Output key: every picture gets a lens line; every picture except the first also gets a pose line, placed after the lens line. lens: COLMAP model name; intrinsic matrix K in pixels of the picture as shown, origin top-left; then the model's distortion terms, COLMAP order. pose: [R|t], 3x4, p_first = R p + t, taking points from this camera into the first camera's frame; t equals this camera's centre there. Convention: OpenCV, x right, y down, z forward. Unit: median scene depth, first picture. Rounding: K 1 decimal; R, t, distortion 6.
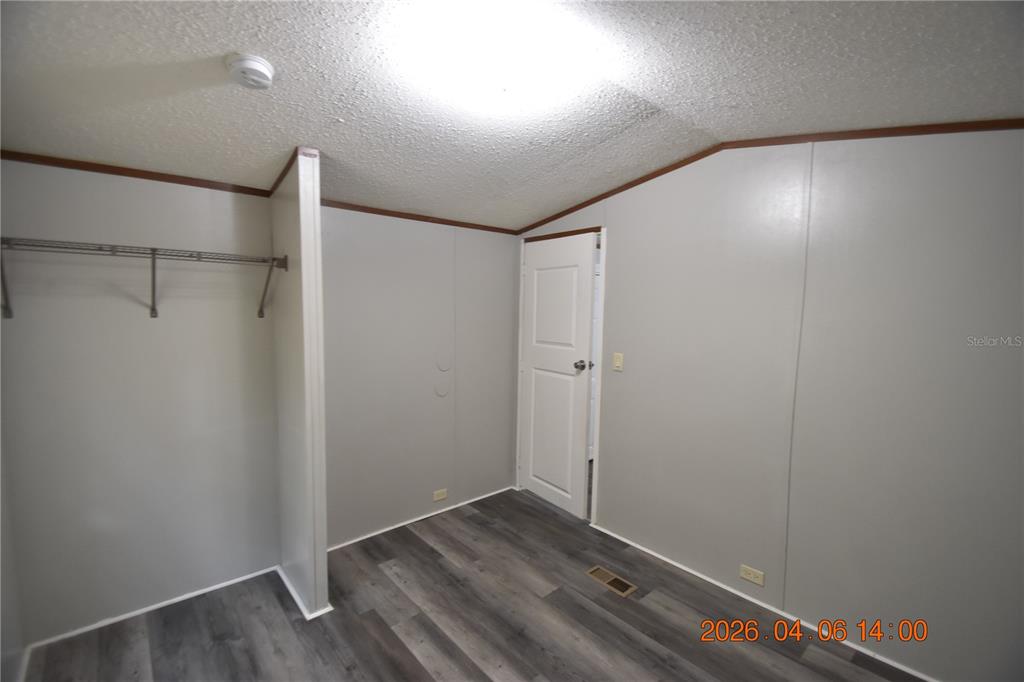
lens RADIAL K [[447.8, 0, 510.8], [0, 447.8, 339.5], [0, 0, 1]] dist [-0.004281, -0.007838]
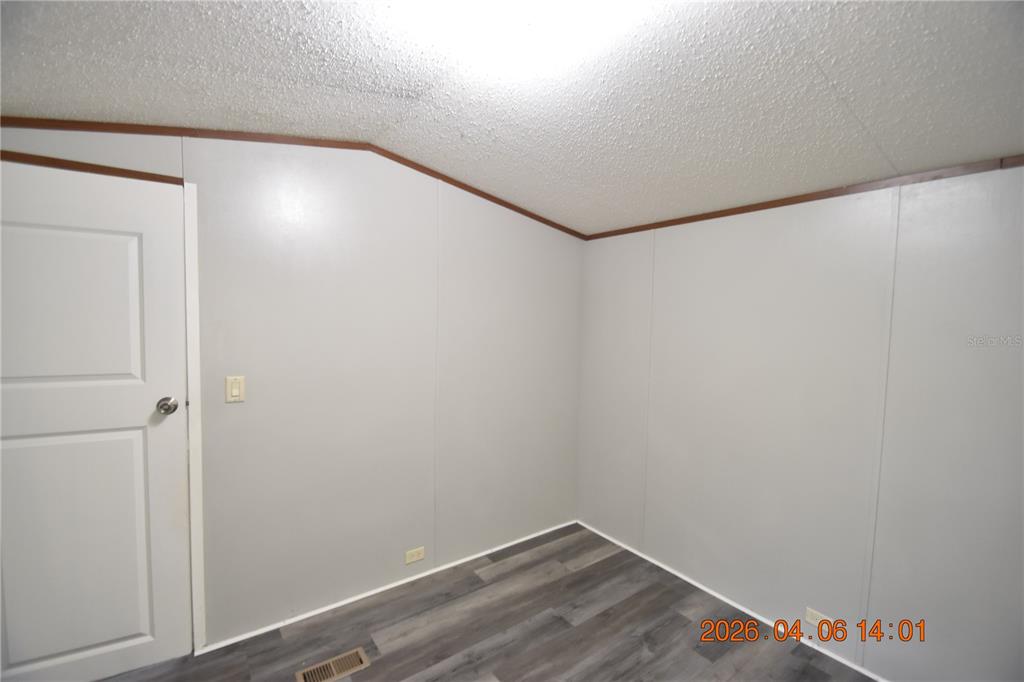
lens RADIAL K [[447.8, 0, 515.6], [0, 447.8, 337.5], [0, 0, 1]] dist [-0.004281, -0.007838]
pose [[0.059552, -0.056309, 0.996636, -0.500913], [0.036308, 0.997869, 0.054209, -0.060870], [-0.997565, 0.032958, 0.061470, 0.640751]]
